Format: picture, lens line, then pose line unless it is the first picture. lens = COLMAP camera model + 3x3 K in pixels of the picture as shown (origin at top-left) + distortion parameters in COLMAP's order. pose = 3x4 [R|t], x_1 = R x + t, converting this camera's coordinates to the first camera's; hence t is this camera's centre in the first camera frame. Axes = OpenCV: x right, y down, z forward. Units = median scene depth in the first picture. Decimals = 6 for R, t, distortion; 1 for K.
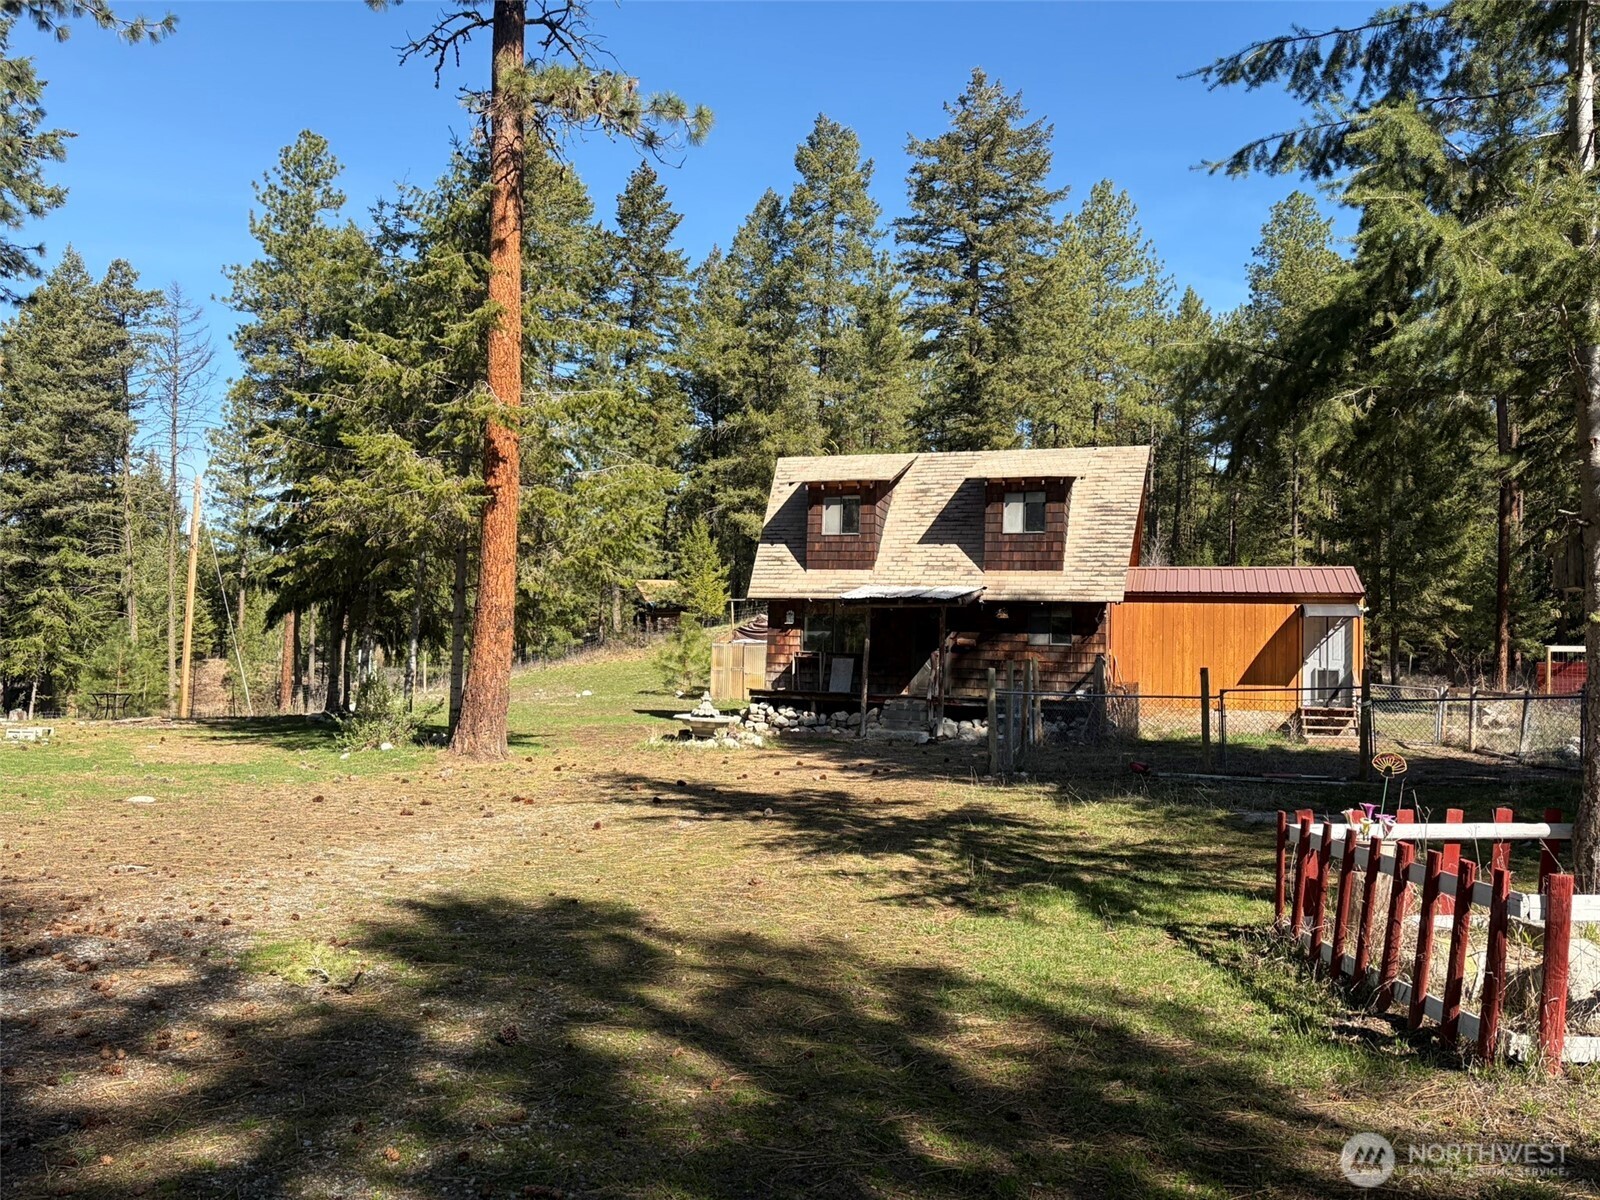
lens RADIAL K [[1210.0, 0, 794.4], [0, 1210.0, 594.8], [0, 0, 1]] dist [0.056297, -0.048602]
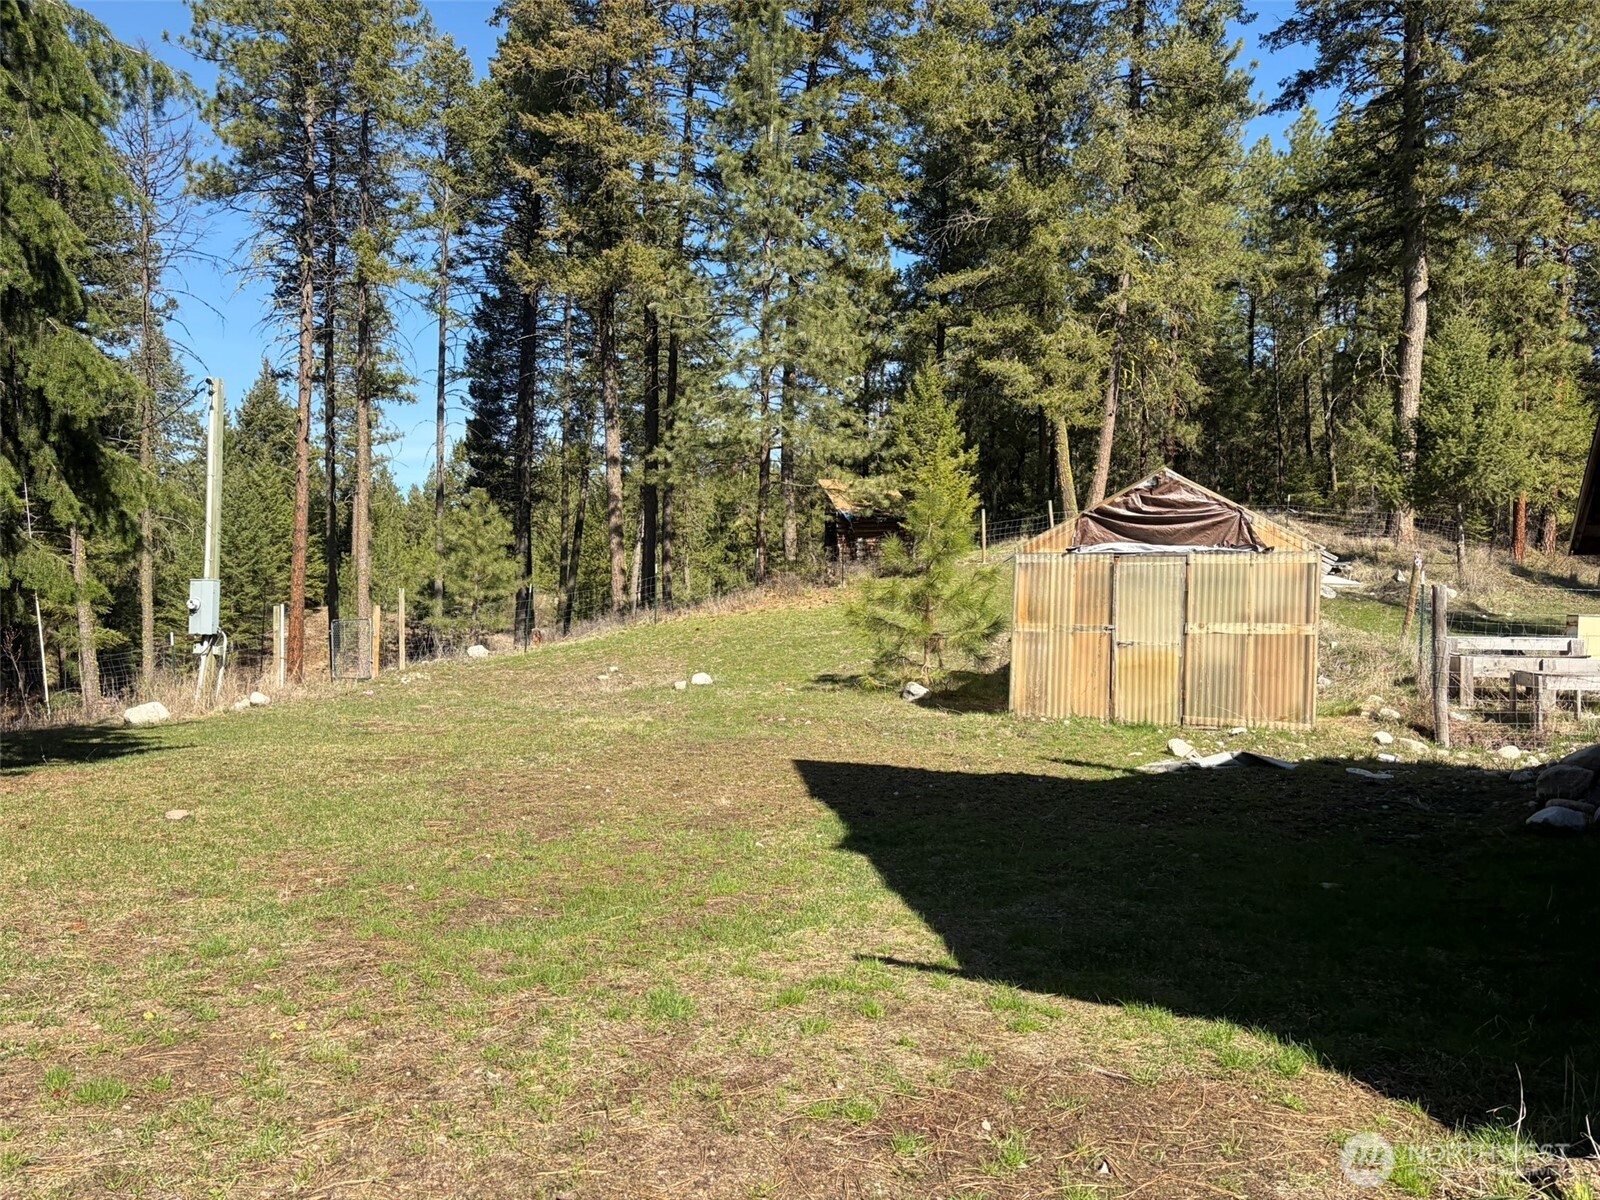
lens RADIAL K [[1210.0, 0, 802.7], [0, 1210.0, 595.8], [0, 0, 1]] dist [0.056297, -0.048602]
pose [[0.987884, 0.000690, -0.155191, -0.037413], [0.005712, 0.999151, 0.040807, 0.018651], [0.155087, -0.041199, 0.987041, 0.324828]]
